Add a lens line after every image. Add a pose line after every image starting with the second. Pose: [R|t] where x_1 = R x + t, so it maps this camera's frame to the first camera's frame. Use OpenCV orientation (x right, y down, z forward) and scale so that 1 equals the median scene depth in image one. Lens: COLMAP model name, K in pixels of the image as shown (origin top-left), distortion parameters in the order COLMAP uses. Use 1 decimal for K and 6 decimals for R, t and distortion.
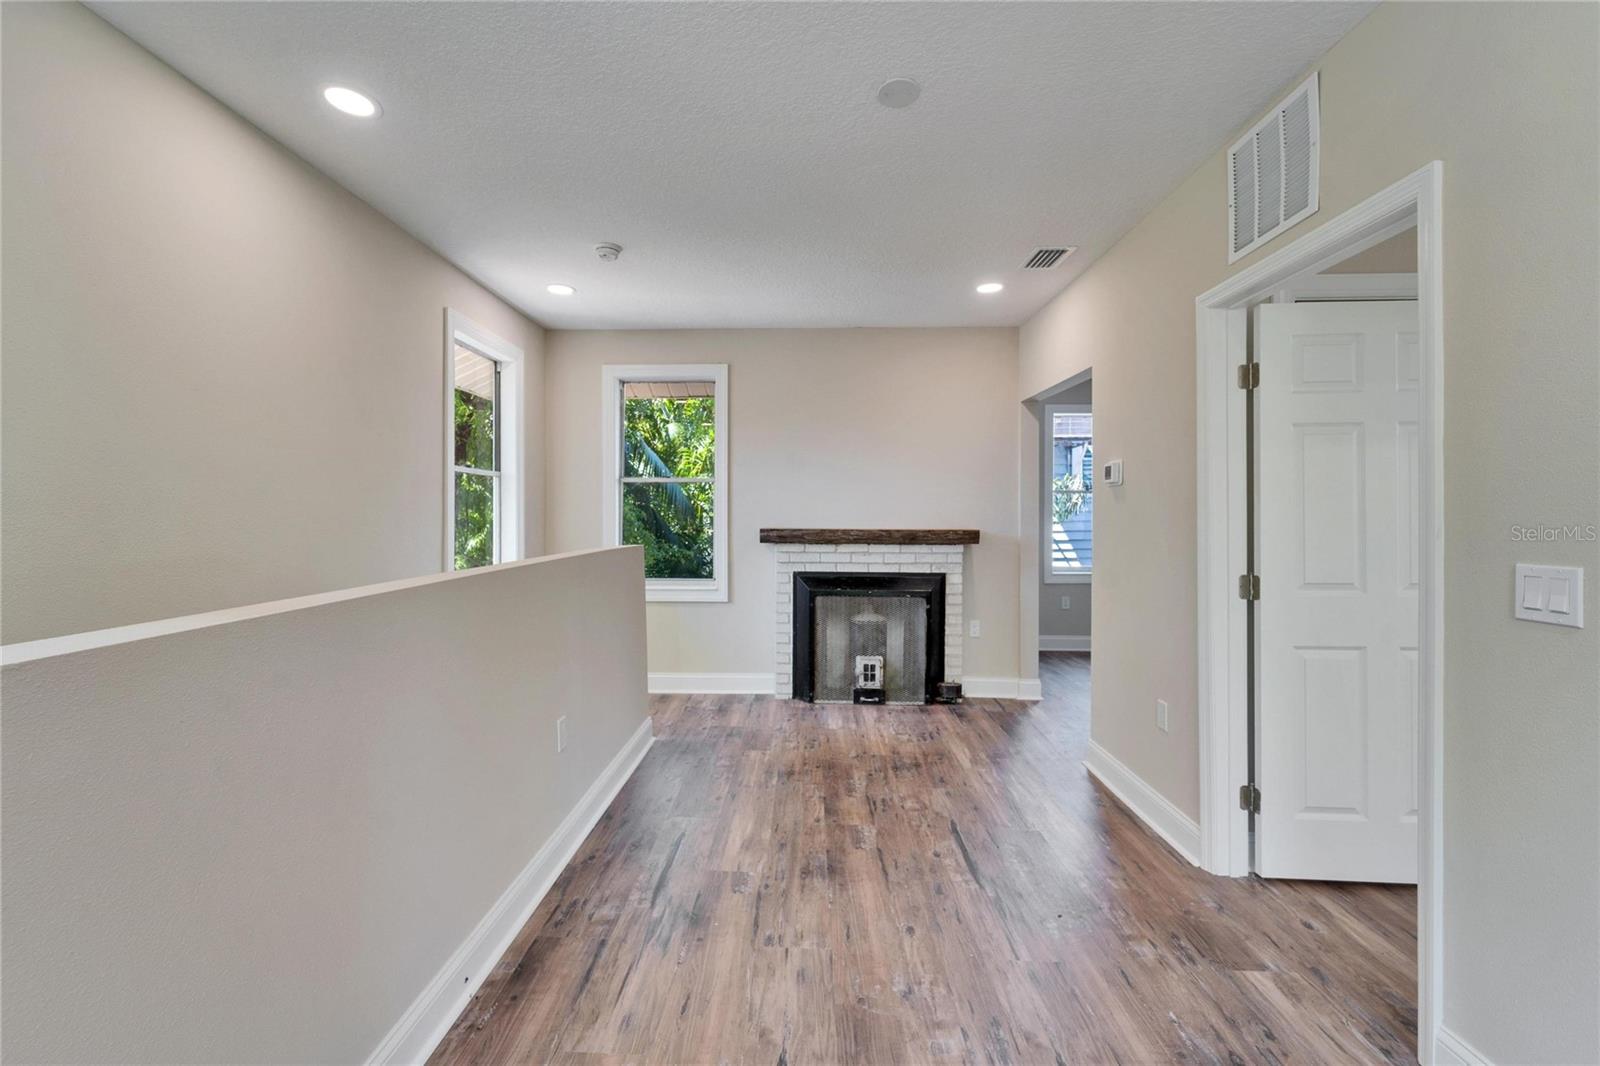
lens RADIAL K [[645.9, 0, 782.2], [0, 645.9, 516.8], [0, 0, 1]] dist [0.003210, -0.001556]
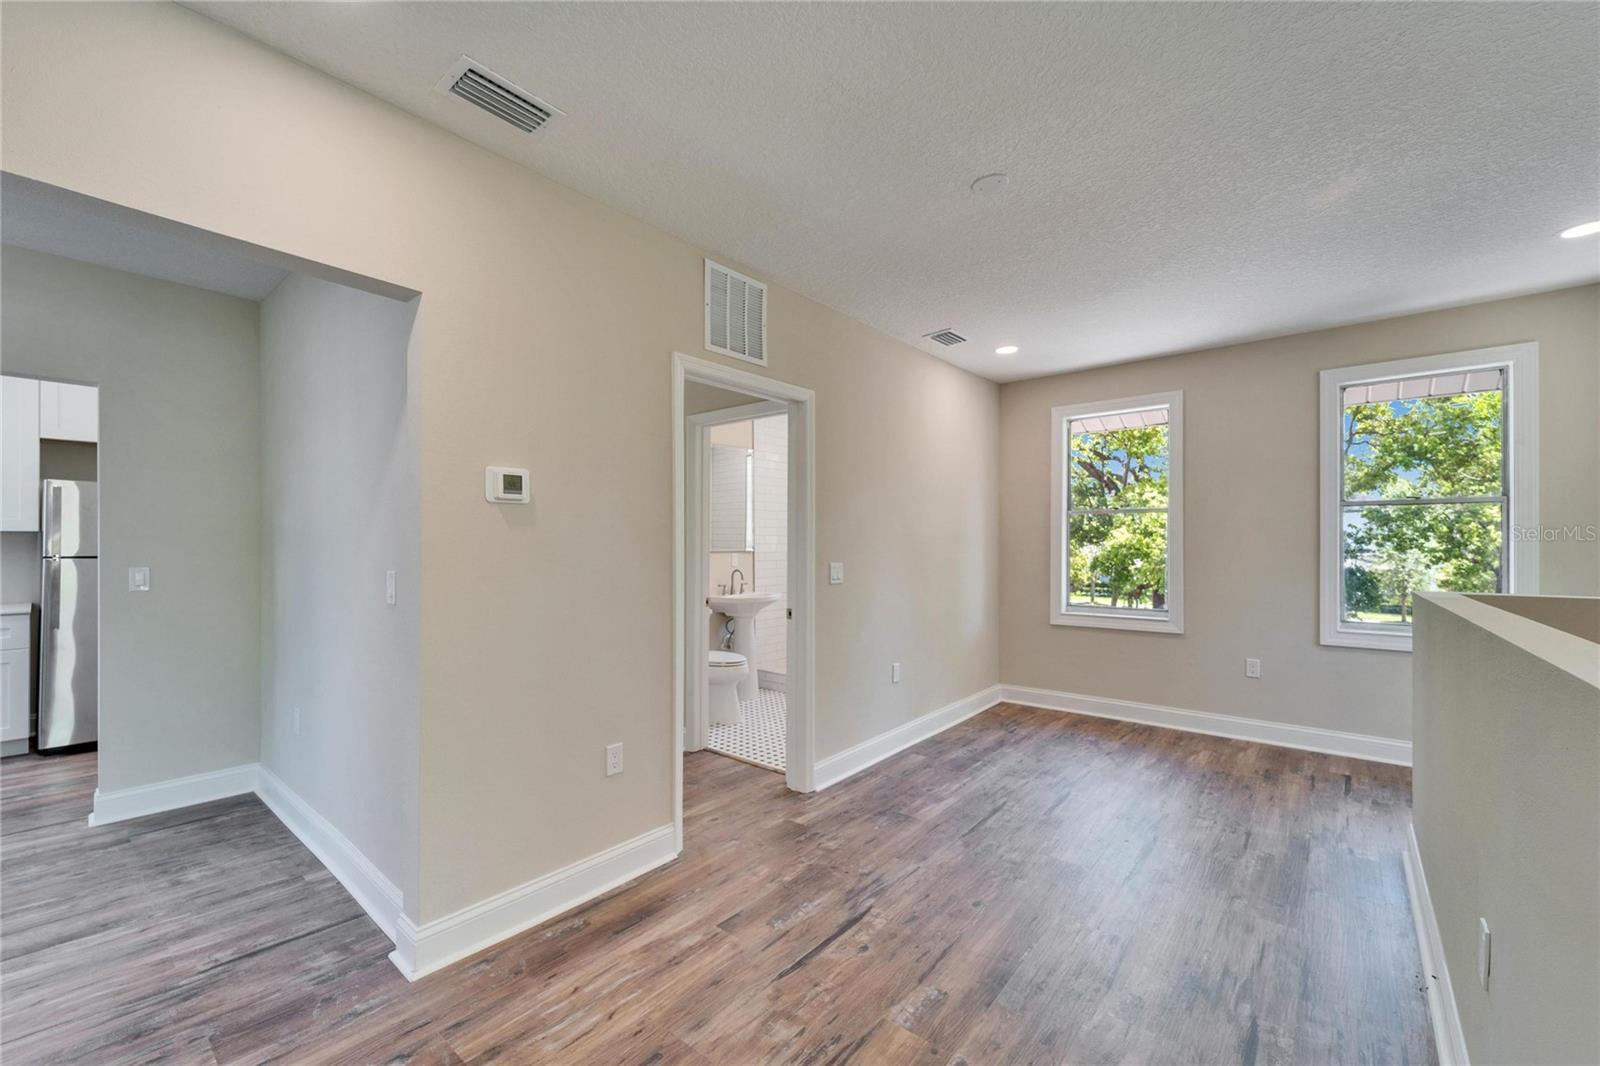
lens RADIAL K [[645.9, 0, 797.3], [0, 645.9, 533.5], [0, 0, 1]] dist [0.003210, -0.001556]
pose [[-0.792361, 0.003554, 0.610042, -0.177608], [-0.003374, 0.999942, -0.010207, -0.009527], [-0.610043, -0.010146, -0.792304, 1.465109]]
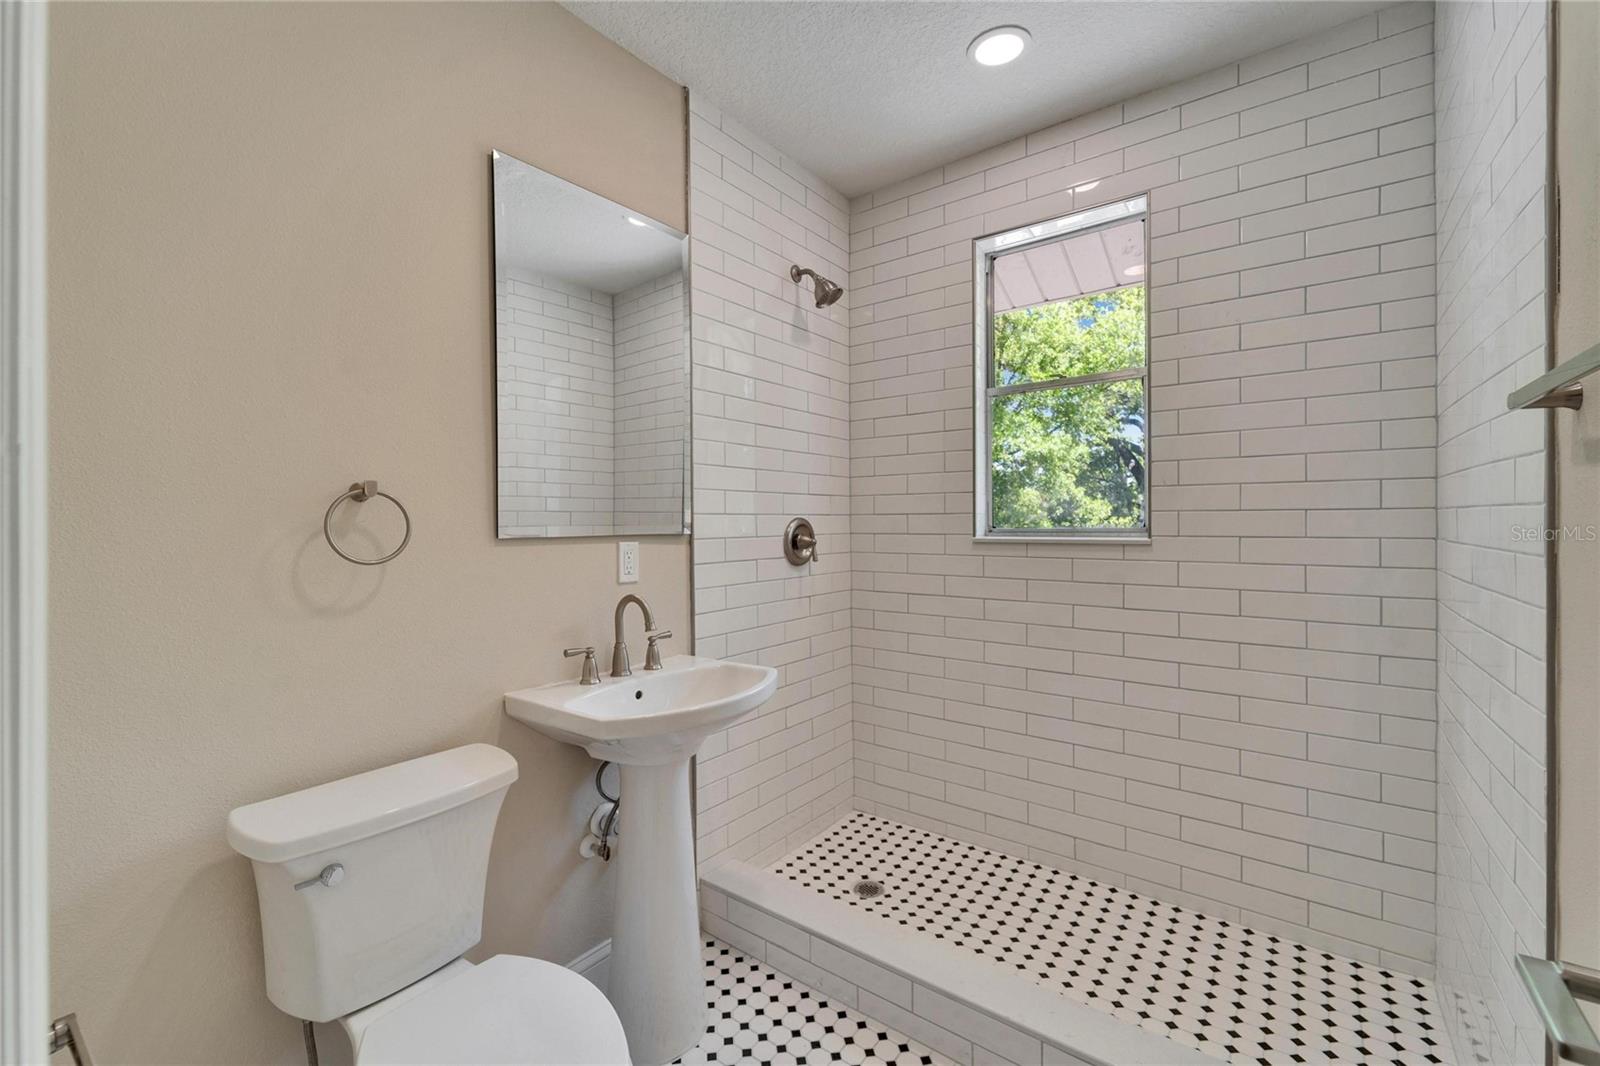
lens RADIAL K [[661.0, 0, 798.8], [0, 661.0, 525.5], [0, 0, 1]] dist [0.004053, -0.002388]
pose [[-0.828082, -0.005723, 0.560577, 0.682454], [0.000516, 0.999940, 0.010971, 0.006463], [-0.560606, 0.009374, -0.828029, 0.449585]]
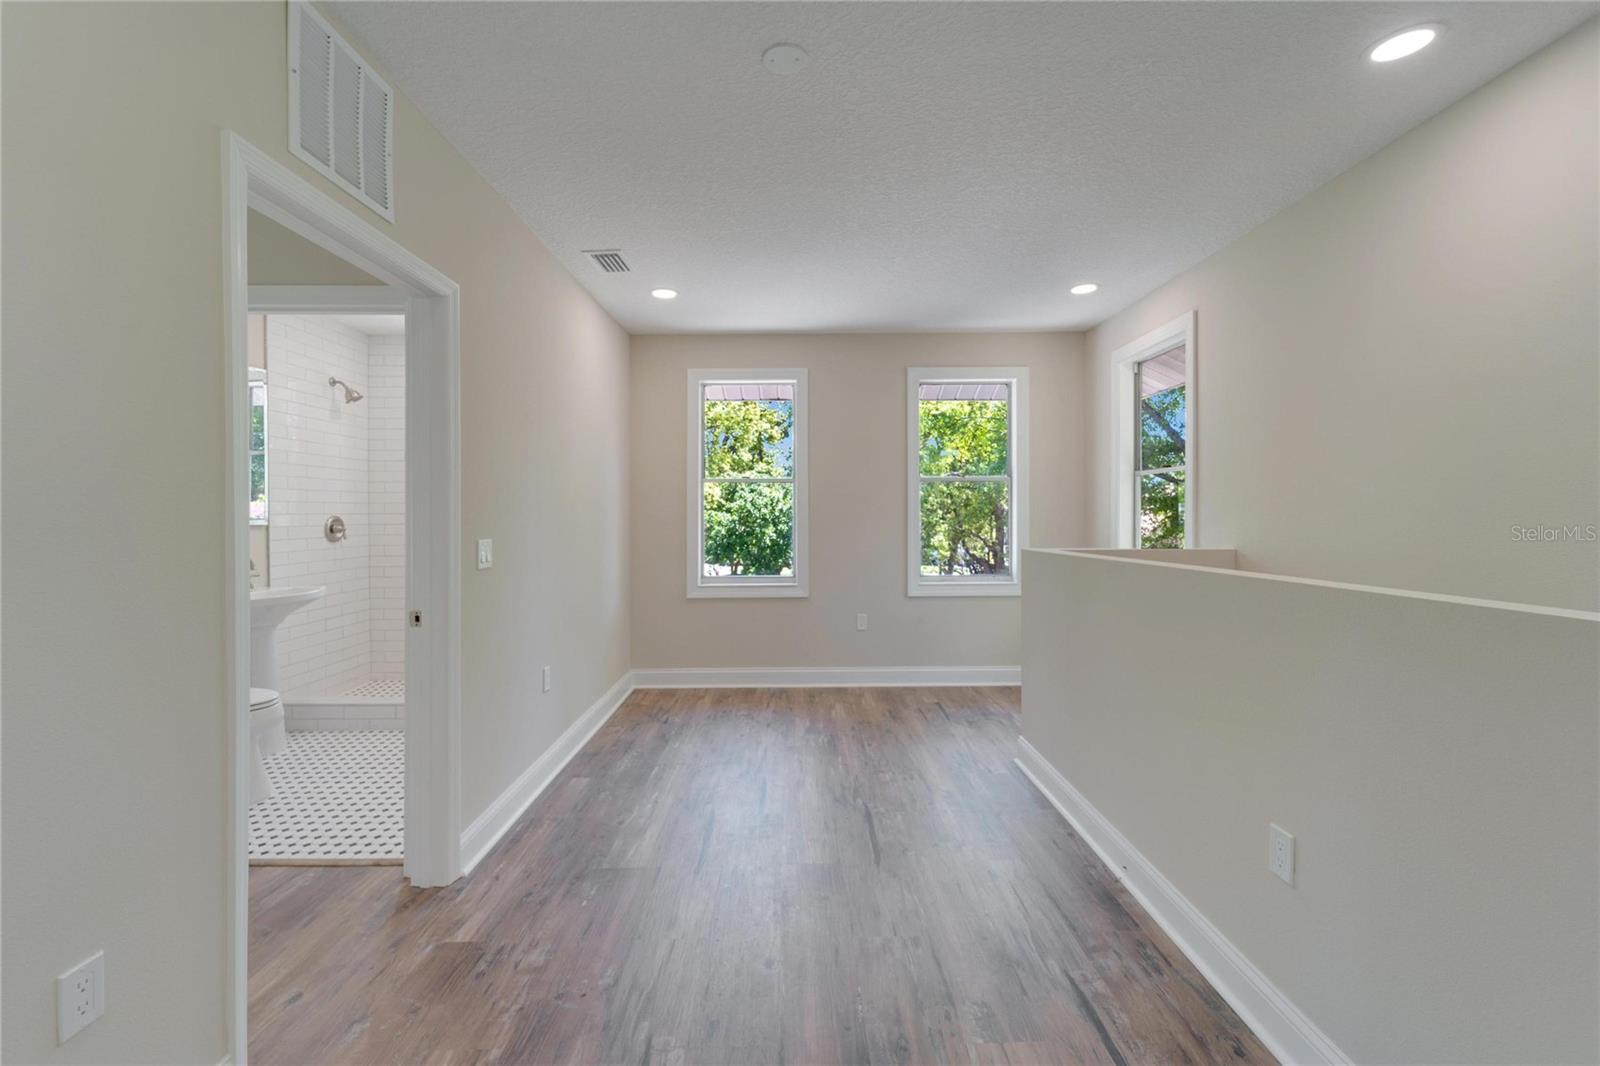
lens RADIAL K [[645.9, 0, 794.6], [0, 645.9, 514.1], [0, 0, 1]] dist [0.003210, -0.001556]
pose [[-0.998909, -0.001515, -0.046665, 0.142415], [-0.001572, 0.999998, 0.001175, -0.001958], [0.046663, 0.001247, -0.998910, 1.325390]]
